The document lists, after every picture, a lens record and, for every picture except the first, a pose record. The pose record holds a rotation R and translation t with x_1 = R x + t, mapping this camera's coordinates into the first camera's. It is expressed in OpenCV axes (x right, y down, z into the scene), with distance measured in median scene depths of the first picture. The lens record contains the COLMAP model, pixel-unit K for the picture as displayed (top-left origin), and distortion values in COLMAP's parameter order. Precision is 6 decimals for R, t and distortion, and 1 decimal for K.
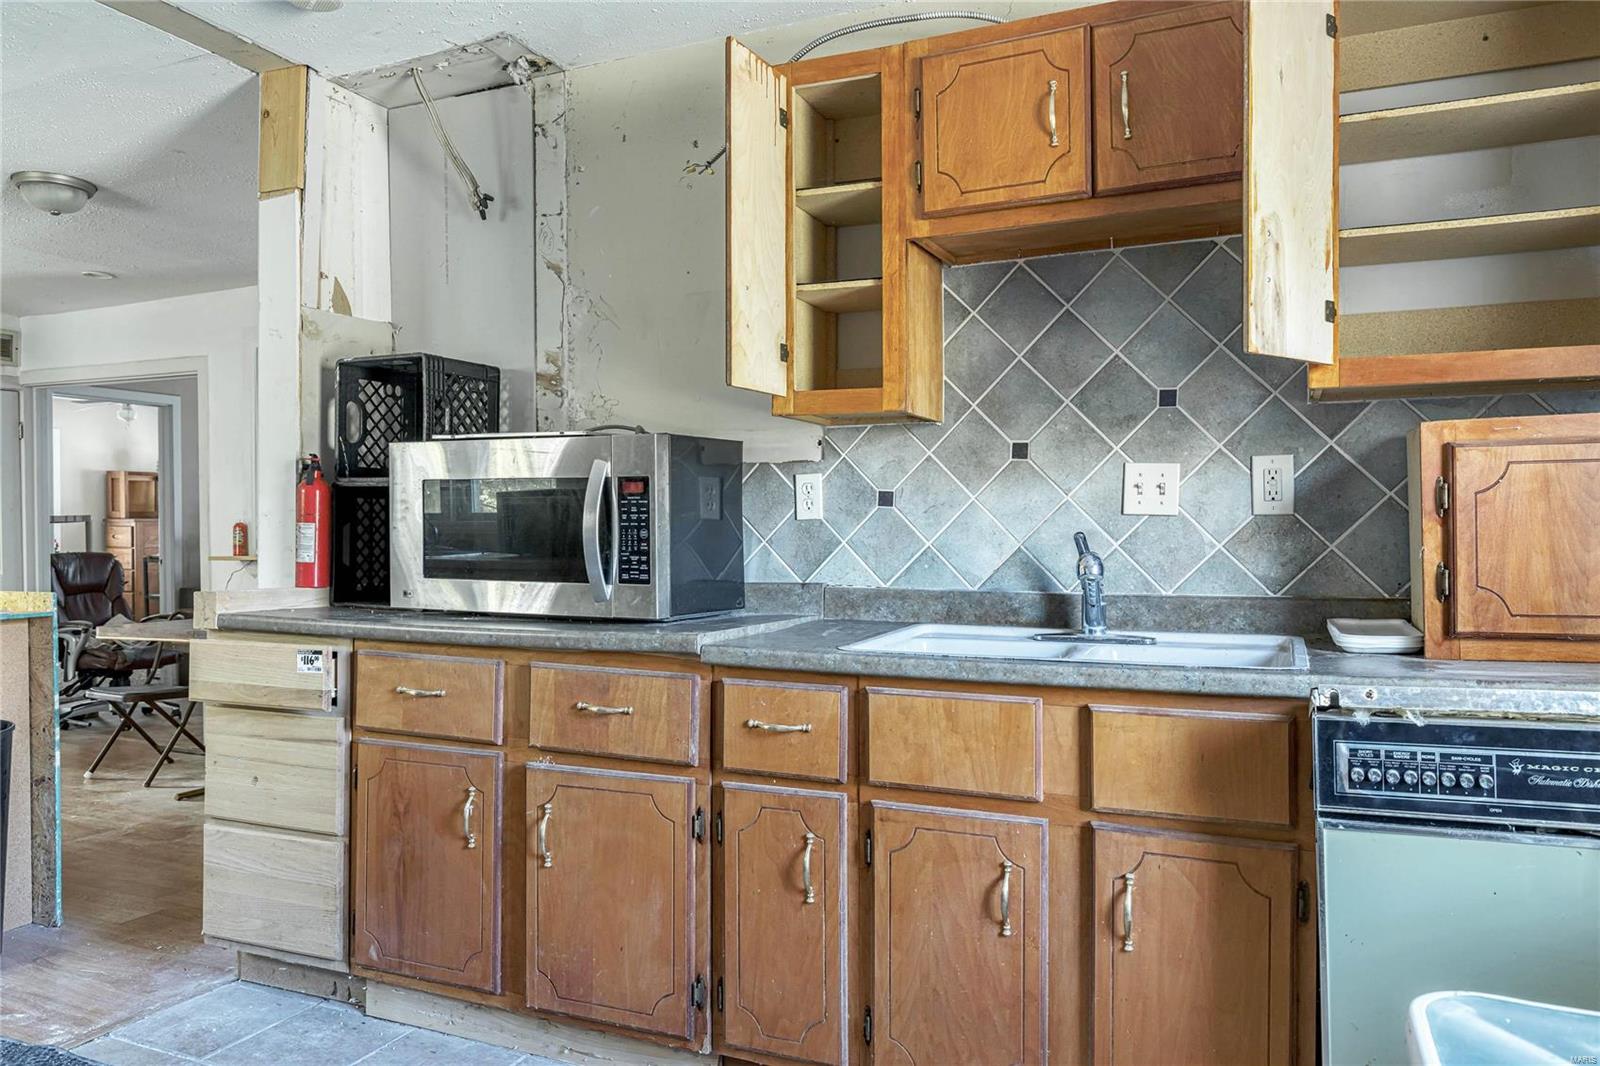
lens RADIAL K [[1096.9, 0, 806.8], [0, 1096.9, 522.4], [0, 0, 1]] dist [-0.006479, 0.000058]
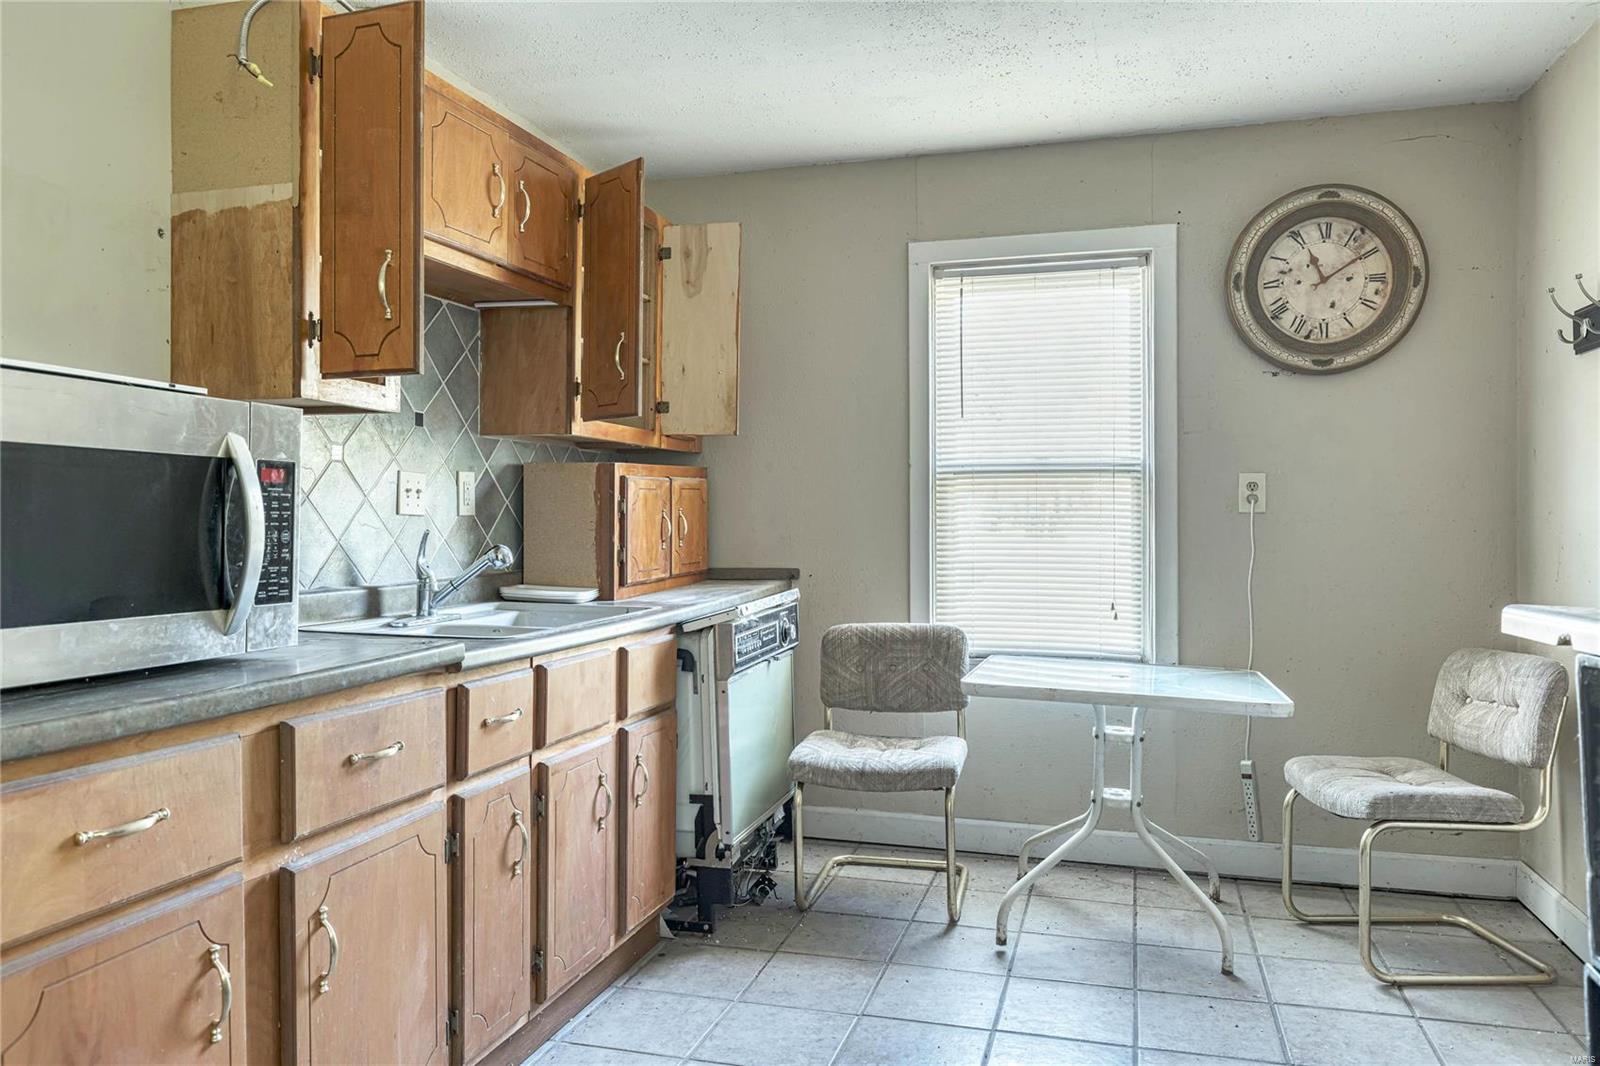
lens RADIAL K [[1096.9, 0, 805.1], [0, 1096.9, 532.1], [0, 0, 1]] dist [-0.006479, 0.000058]
pose [[-0.120638, -0.011009, 0.992635, -0.944875], [0.000900, 0.999937, 0.011199, -0.001151], [-0.992696, 0.002245, -0.120621, 0.724728]]
